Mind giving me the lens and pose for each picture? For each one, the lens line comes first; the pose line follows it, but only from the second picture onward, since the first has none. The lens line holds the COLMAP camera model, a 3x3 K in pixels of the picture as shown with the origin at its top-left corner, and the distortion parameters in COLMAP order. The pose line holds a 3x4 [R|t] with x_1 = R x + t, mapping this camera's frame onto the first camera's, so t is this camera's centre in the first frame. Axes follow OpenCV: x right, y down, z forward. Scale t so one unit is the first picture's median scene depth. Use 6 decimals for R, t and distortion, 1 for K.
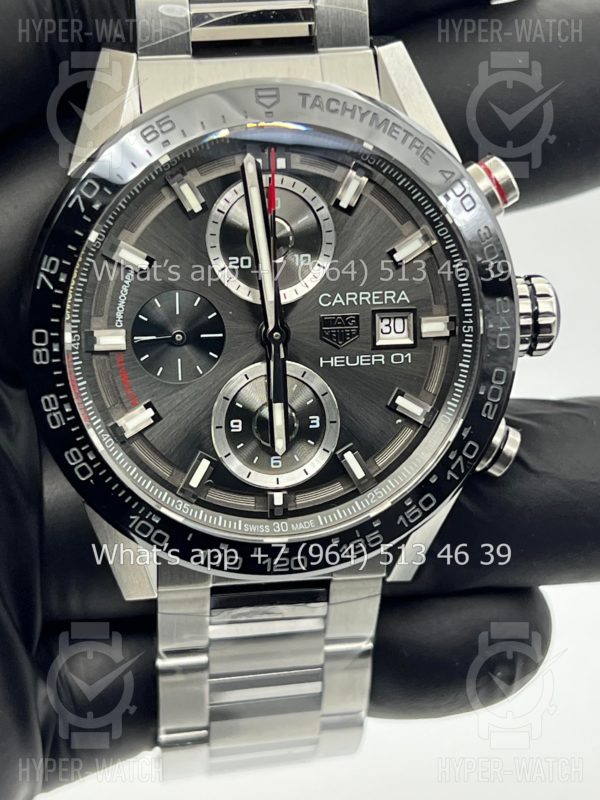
lens RADIAL K [[1845.5, 0, 300.0], [0, 1845.5, 400.0], [0, 0, 1]] dist [0.203504, 0.047650]
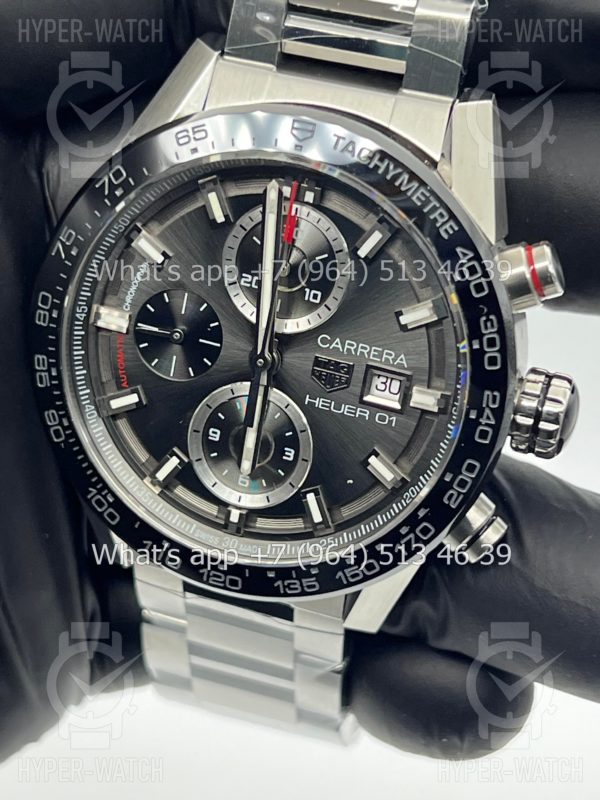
lens RADIAL K [[1845.5, 0, 300.0], [0, 1845.5, 400.0], [0, 0, 1]] dist [0.203504, 0.047650]
pose [[0.894365, 0.297050, -0.334474, 0.341818], [-0.268658, 0.954513, 0.129339, -0.148281], [0.357680, -0.025817, 0.933487, 0.072678]]
